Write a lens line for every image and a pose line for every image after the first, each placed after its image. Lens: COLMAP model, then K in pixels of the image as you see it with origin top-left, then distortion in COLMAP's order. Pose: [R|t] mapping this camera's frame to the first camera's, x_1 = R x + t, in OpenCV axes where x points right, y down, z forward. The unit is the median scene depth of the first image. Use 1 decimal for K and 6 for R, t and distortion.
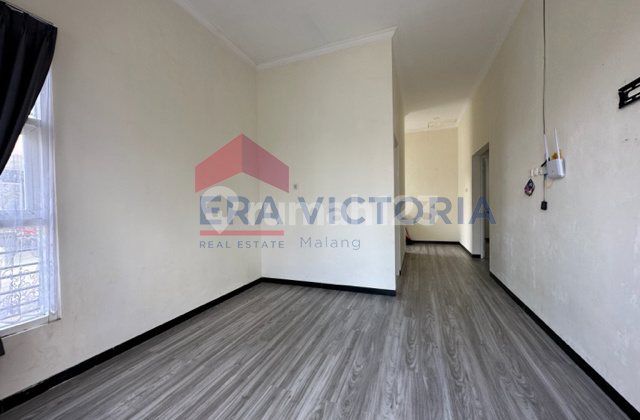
lens RADIAL K [[252.6, 0, 317.9], [0, 252.6, 209.6], [0, 0, 1]] dist [0.000222, 0.000032]
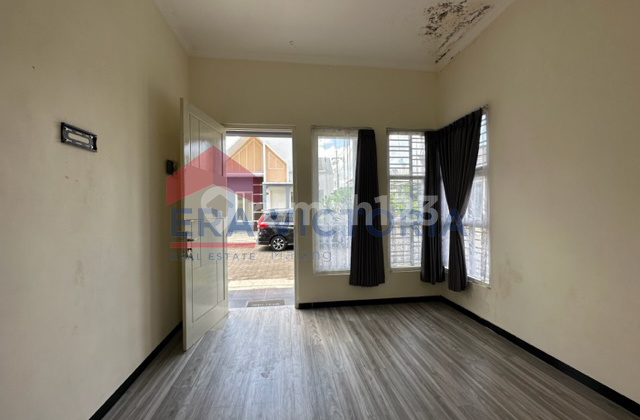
lens RADIAL K [[252.6, 0, 318.8], [0, 252.6, 210.0], [0, 0, 1]] dist [0.000222, 0.000032]
pose [[-0.876628, 0.029957, -0.480235, 0.644986], [0.023114, 0.999530, 0.020158, -0.111814], [0.480613, 0.006571, -0.876908, 1.831807]]
